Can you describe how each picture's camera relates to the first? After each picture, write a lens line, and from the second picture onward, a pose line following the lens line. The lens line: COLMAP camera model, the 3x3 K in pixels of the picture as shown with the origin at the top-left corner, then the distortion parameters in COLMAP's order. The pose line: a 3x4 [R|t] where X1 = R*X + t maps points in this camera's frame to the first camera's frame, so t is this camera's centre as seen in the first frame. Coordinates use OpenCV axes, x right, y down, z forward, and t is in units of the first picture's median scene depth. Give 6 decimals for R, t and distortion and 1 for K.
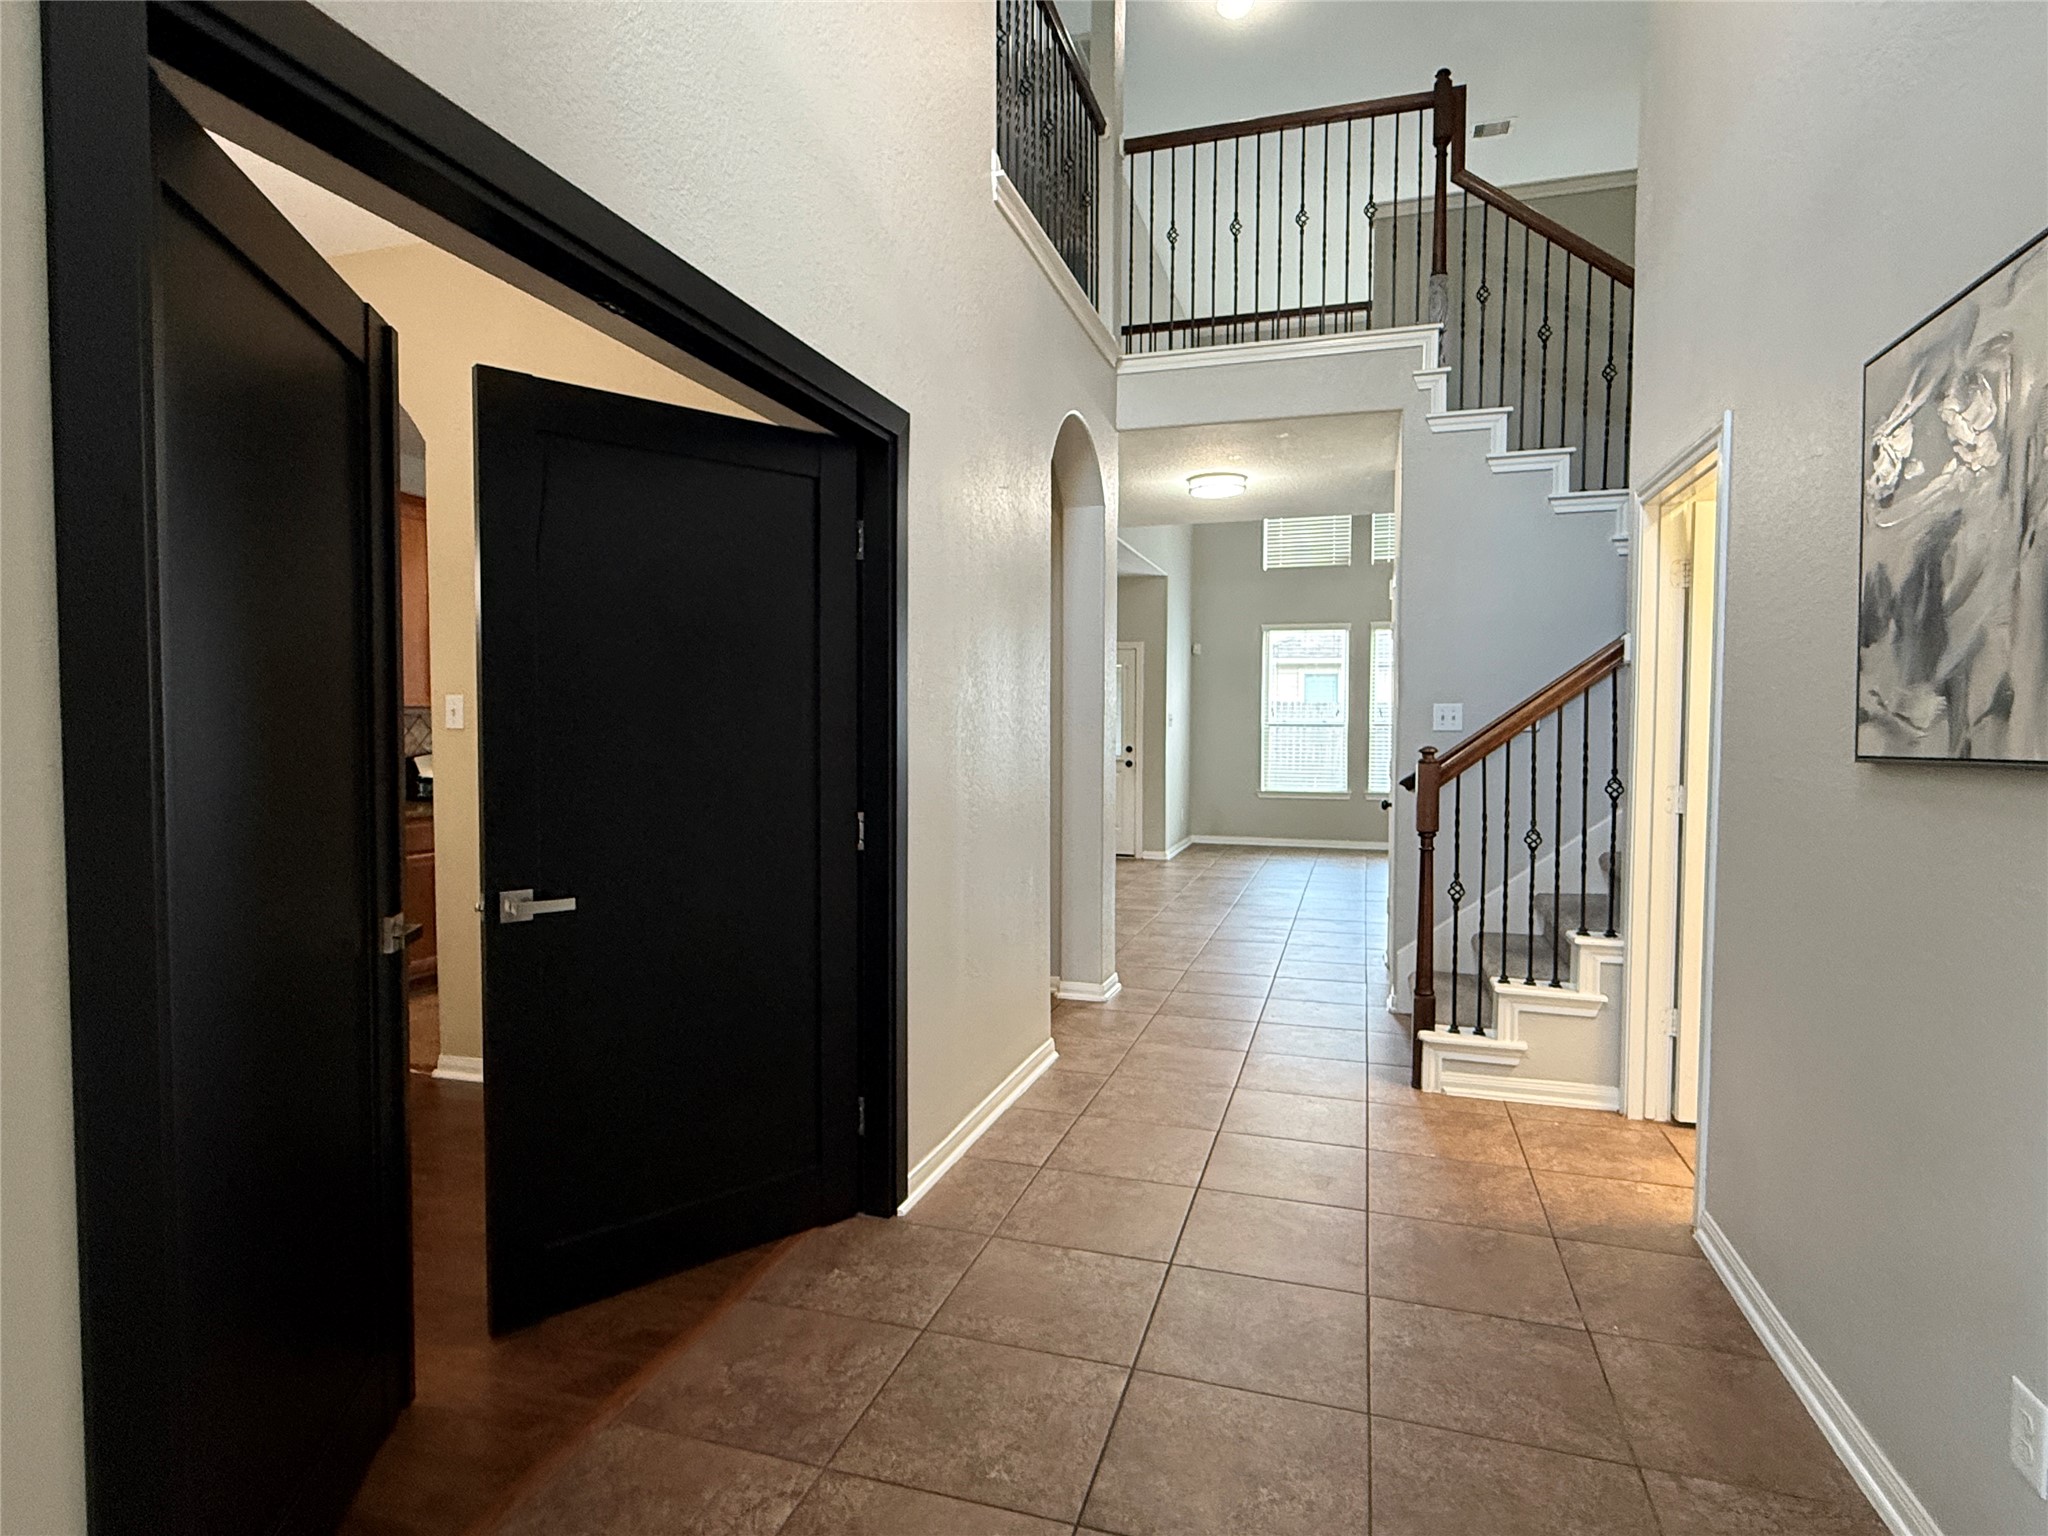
lens RADIAL K [[1105.7, 0, 1024.0], [0, 1105.7, 768.0], [0, 0, 1]] dist [0.002609, -0.000734]
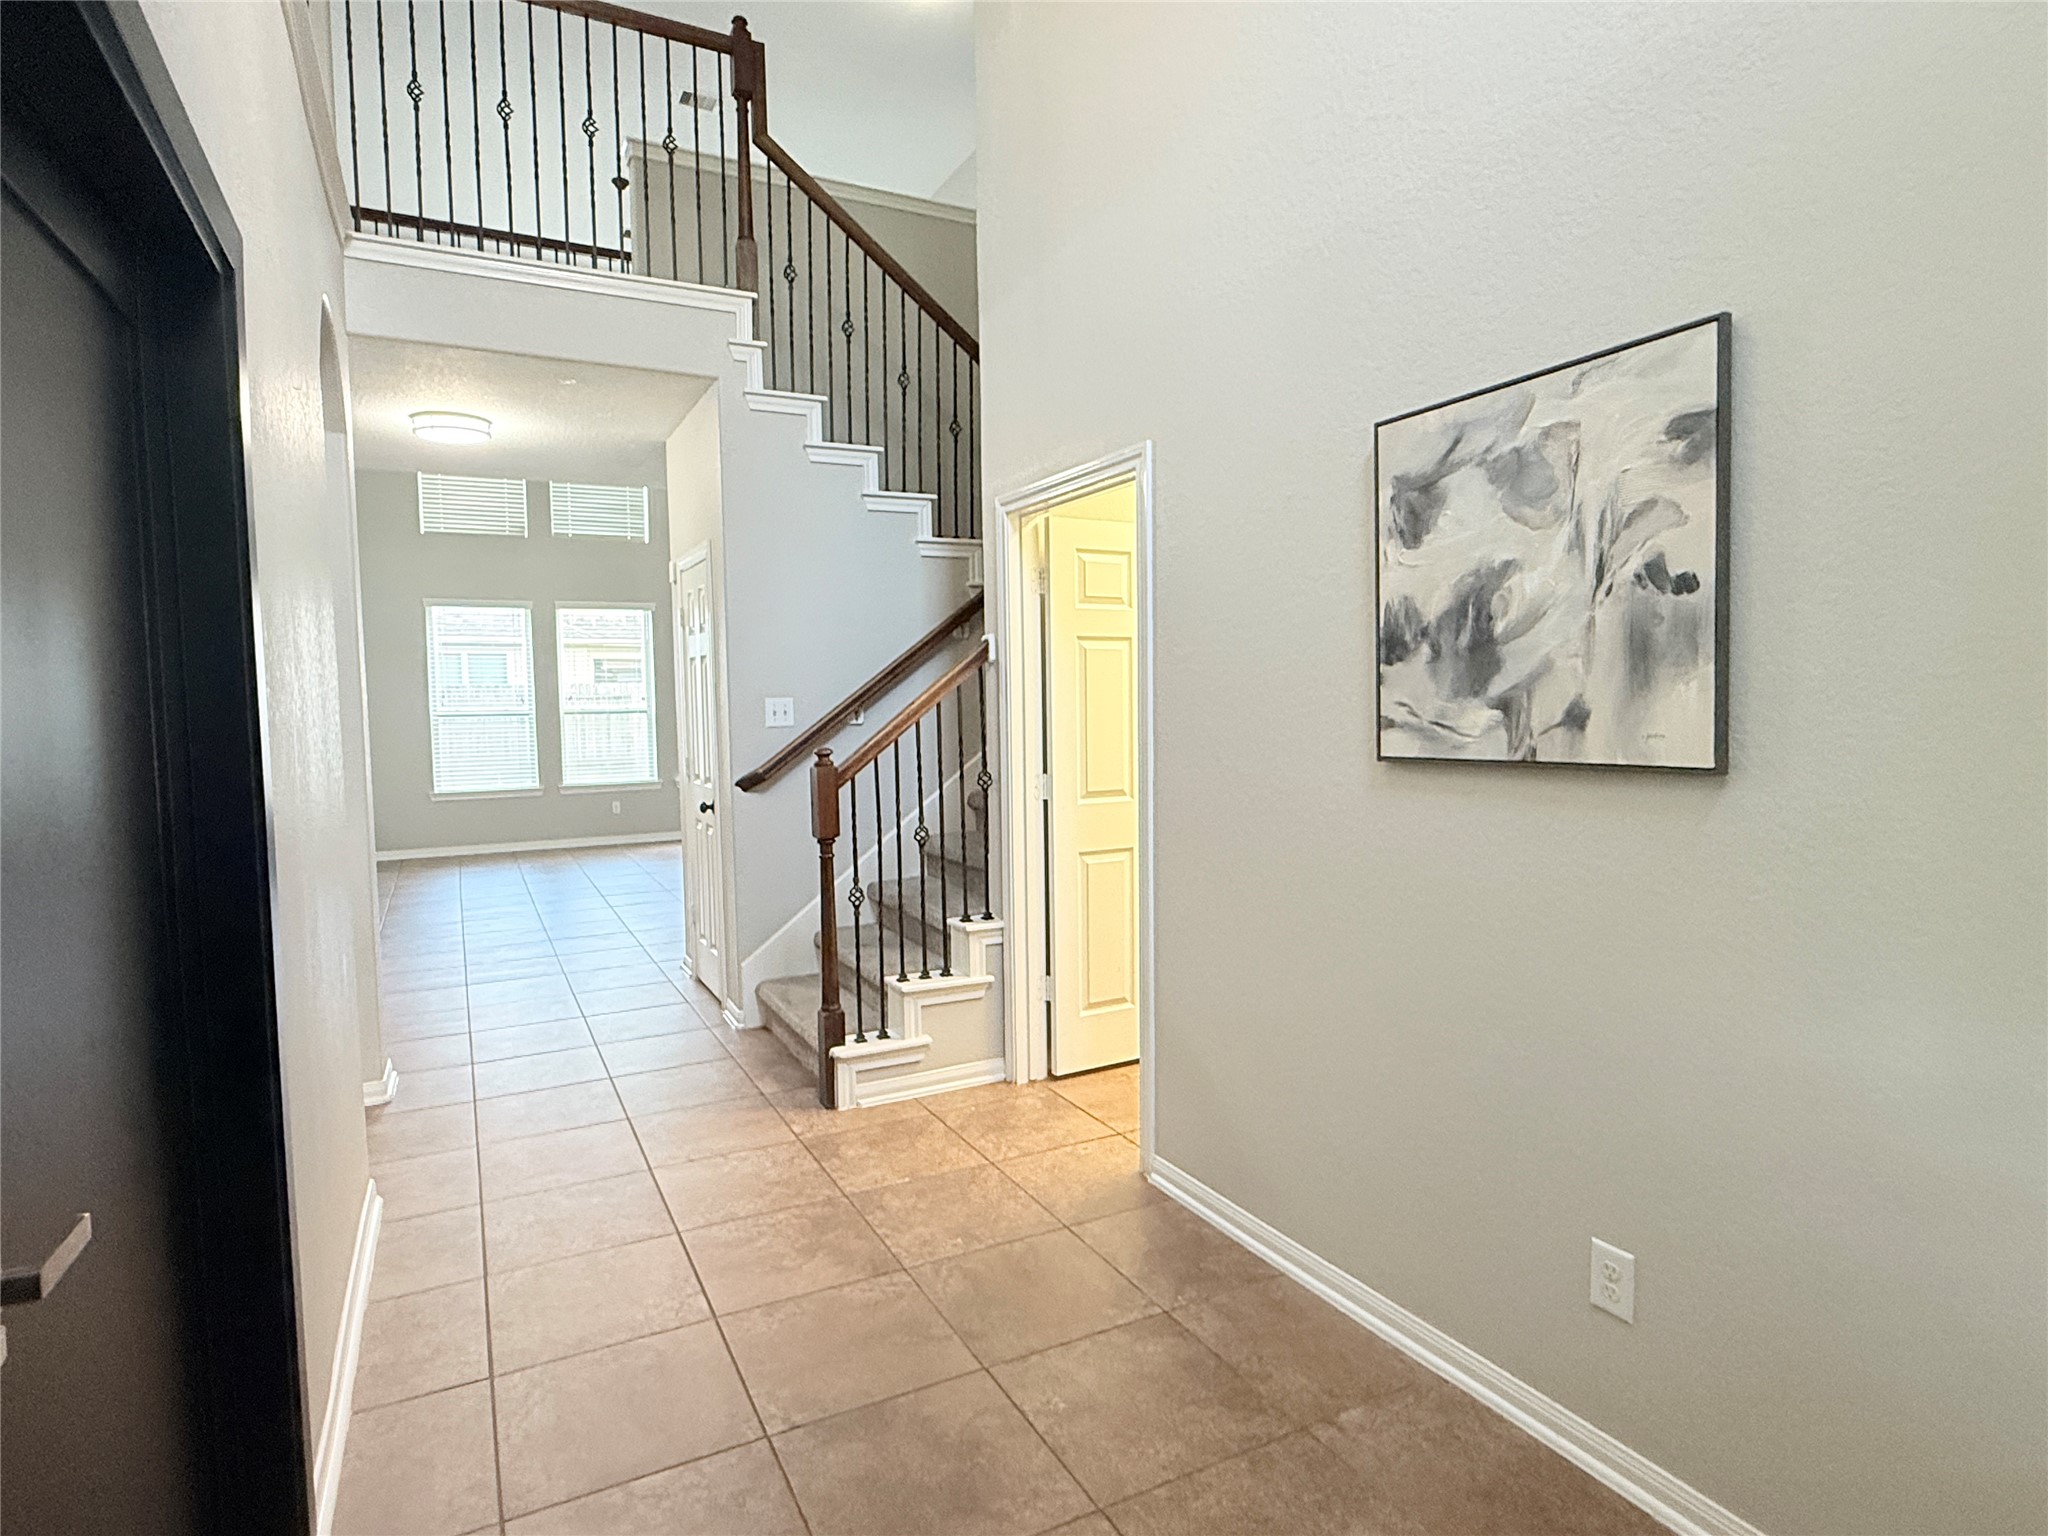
lens RADIAL K [[1105.7, 0, 1024.0], [0, 1105.7, 768.0], [0, 0, 1]] dist [0.002609, -0.000734]
pose [[0.711526, -0.062328, 0.699890, -0.181152], [0.048351, 0.998040, 0.039725, -0.033222], [-0.700994, 0.005575, 0.713145, 0.218820]]
